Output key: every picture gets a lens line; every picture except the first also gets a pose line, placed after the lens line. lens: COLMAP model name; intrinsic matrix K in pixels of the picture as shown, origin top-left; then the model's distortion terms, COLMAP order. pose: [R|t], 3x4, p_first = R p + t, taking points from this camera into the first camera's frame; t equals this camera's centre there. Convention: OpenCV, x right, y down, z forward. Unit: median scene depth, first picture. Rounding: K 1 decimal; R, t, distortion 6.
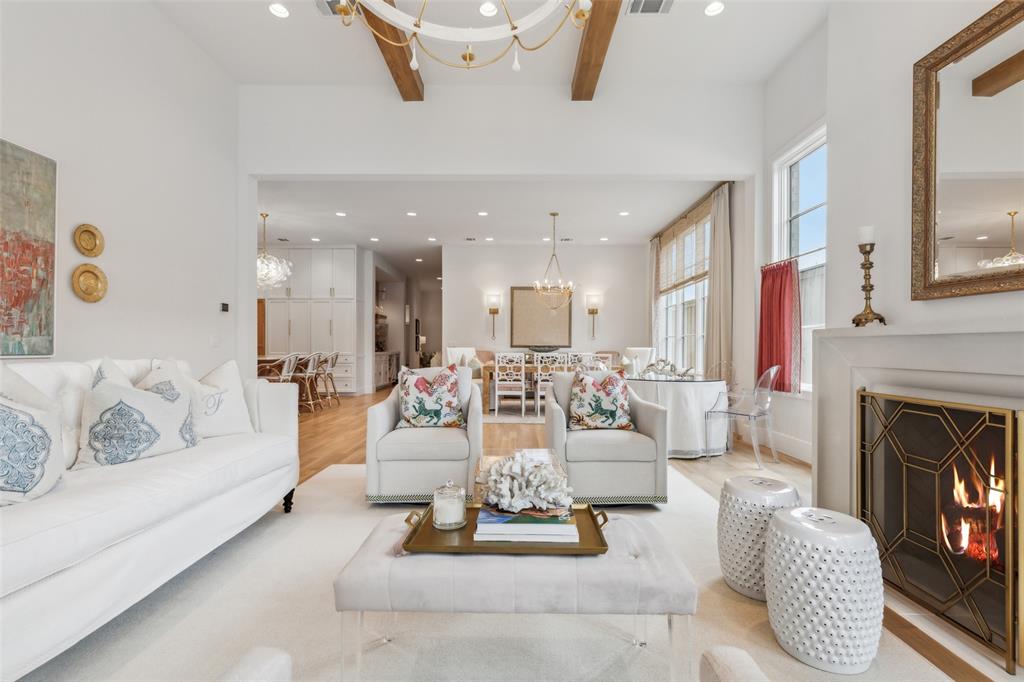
lens RADIAL K [[471.4, 0, 510.8], [0, 471.4, 350.0], [0, 0, 1]] dist [0.004653, 0.000426]
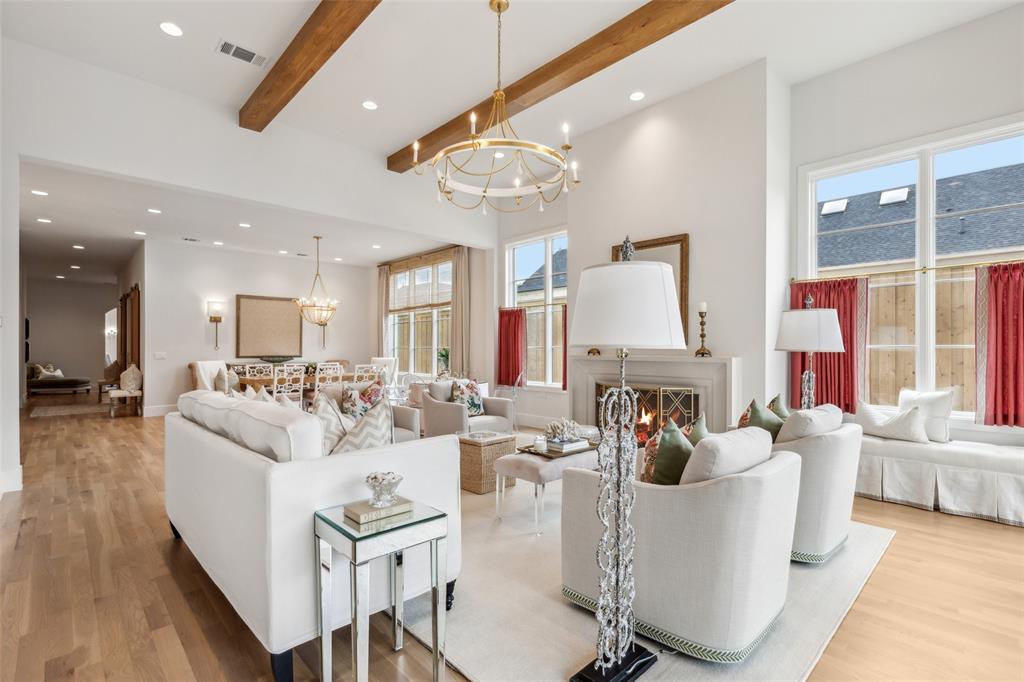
lens RADIAL K [[471.4, 0, 510.8], [0, 471.4, 350.0], [0, 0, 1]] dist [0.004653, 0.000426]
pose [[0.721380, -0.003891, 0.692529, -0.298710], [0.004758, 0.999988, 0.000662, -0.021583], [-0.692523, 0.002817, 0.721390, -0.092080]]
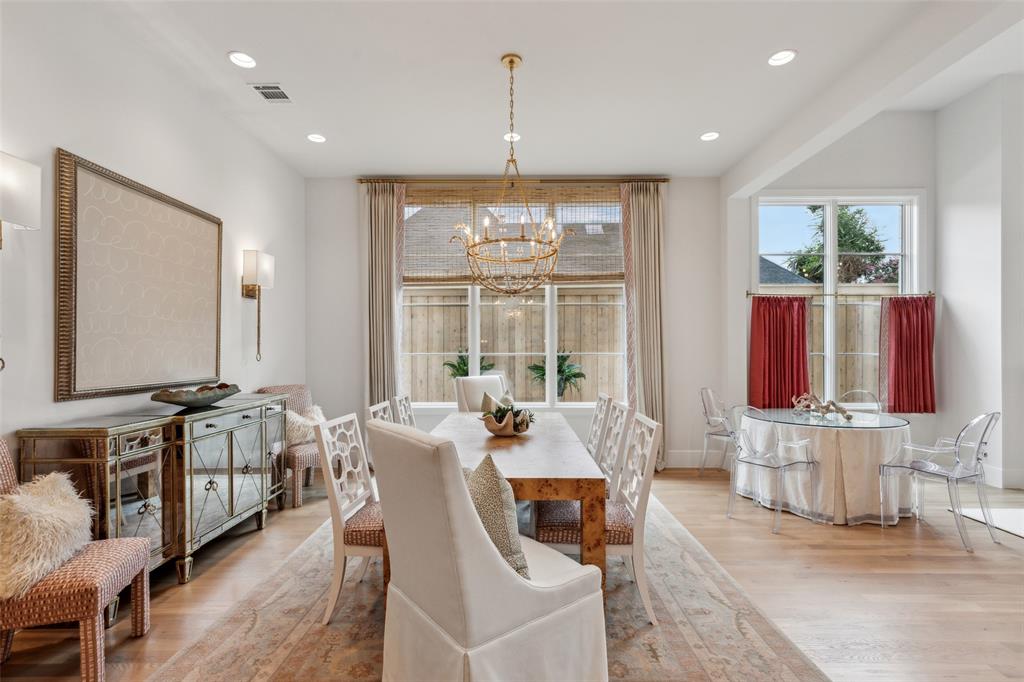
lens RADIAL K [[471.4, 0, 510.8], [0, 471.4, 350.0], [0, 0, 1]] dist [0.004653, 0.000426]
pose [[0.004469, -0.000077, 0.999990, -0.275333], [0.000824, 1.000000, 0.000073, -0.034731], [-0.999990, 0.000824, 0.004469, 0.871061]]
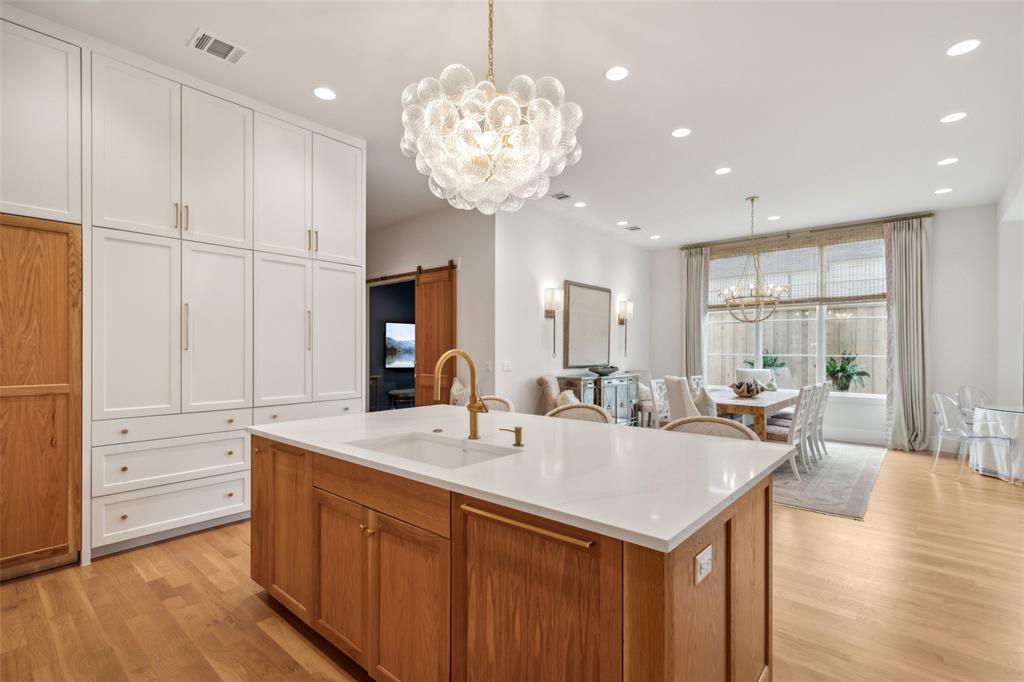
lens RADIAL K [[471.4, 0, 510.8], [0, 471.4, 350.0], [0, 0, 1]] dist [0.004653, 0.000426]
pose [[0.652974, 0.004657, 0.757366, -0.654150], [-0.007604, 0.999971, 0.000406, -0.035691], [-0.757342, -0.006024, 0.652990, 0.691021]]
